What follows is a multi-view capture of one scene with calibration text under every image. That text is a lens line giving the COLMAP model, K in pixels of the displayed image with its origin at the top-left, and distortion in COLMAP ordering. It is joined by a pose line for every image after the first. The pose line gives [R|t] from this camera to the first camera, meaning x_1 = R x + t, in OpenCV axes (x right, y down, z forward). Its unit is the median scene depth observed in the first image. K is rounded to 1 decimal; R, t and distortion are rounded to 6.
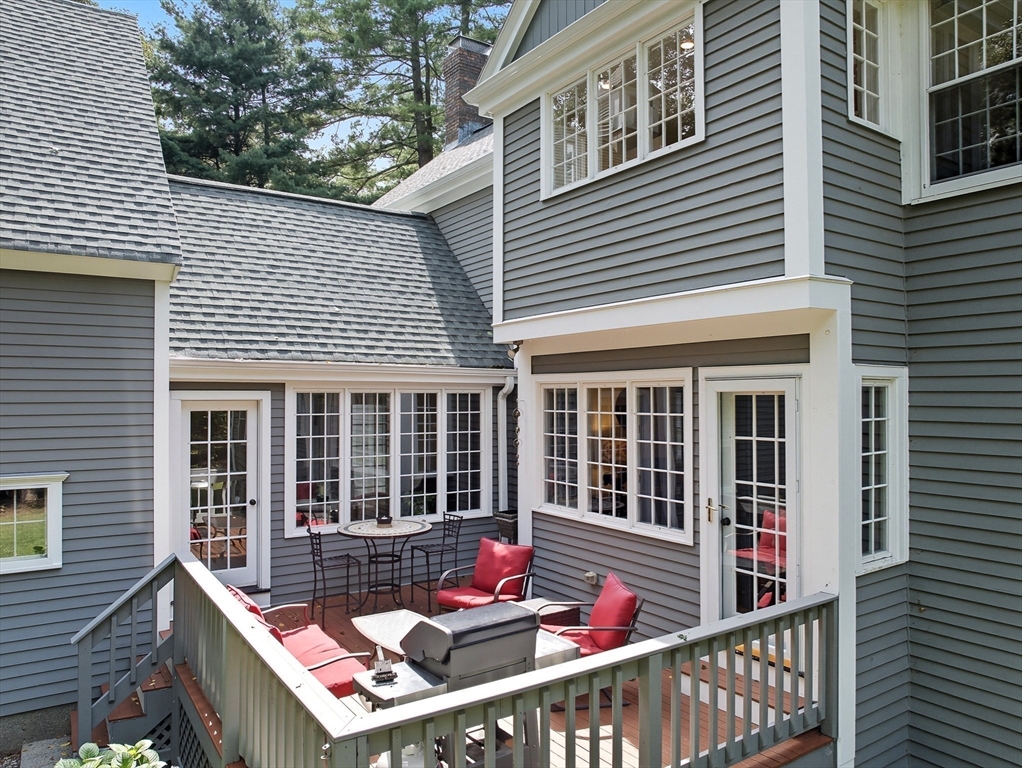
lens RADIAL K [[723.0, 0, 510.6], [0, 723.0, 384.0], [0, 0, 1]] dist [-0.024813, -0.001387]
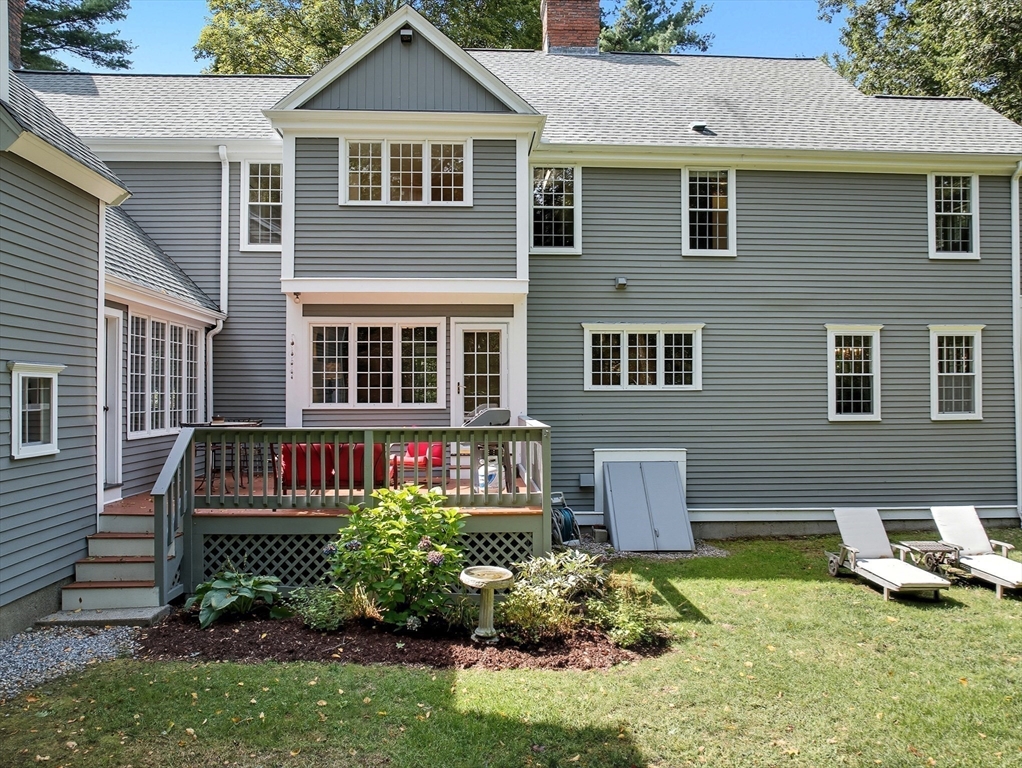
lens RADIAL K [[723.0, 0, 510.6], [0, 723.0, 384.9], [0, 0, 1]] dist [-0.024813, -0.001387]
pose [[0.517691, 0.008569, 0.855524, -1.297889], [-0.013876, 0.999902, -0.001618, 0.157862], [-0.855455, -0.011034, 0.517760, -0.155293]]
